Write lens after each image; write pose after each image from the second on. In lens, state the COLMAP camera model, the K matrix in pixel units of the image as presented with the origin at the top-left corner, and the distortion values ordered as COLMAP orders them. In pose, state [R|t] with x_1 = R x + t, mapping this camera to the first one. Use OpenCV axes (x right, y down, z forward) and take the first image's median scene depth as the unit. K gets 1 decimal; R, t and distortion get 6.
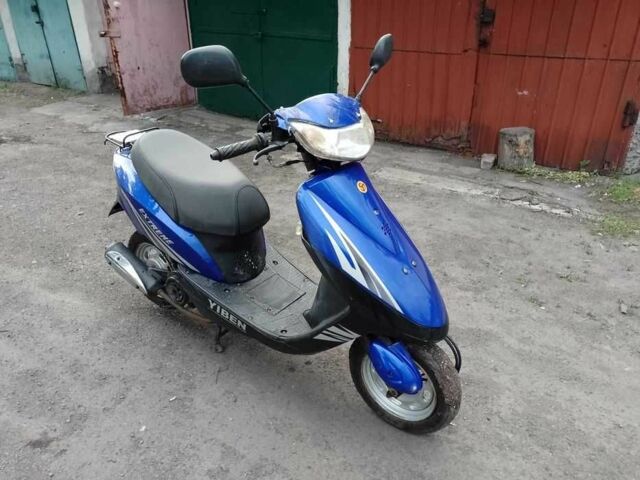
lens RADIAL K [[486.0, 0, 315.9], [0, 486.0, 242.9], [0, 0, 1]] dist [0.031067, -0.048484]
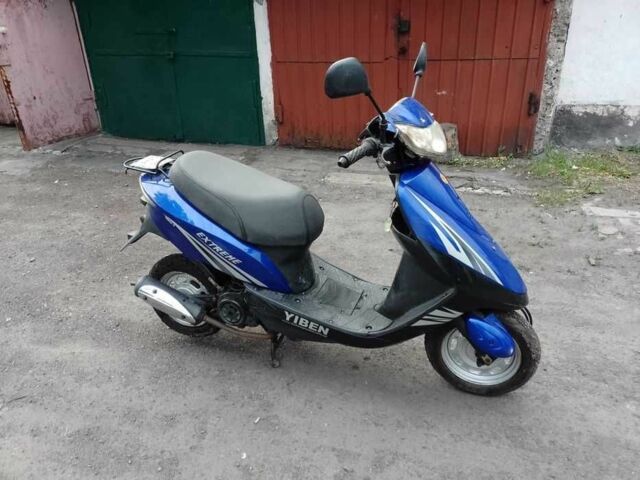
lens RADIAL K [[486.0, 0, 317.1], [0, 486.0, 242.2], [0, 0, 1]] dist [0.031067, -0.048484]
pose [[0.957611, -0.147014, 0.247726, -0.239246], [0.154211, 0.987989, -0.009795, -0.003525], [-0.243311, 0.047582, 0.968781, 0.004292]]
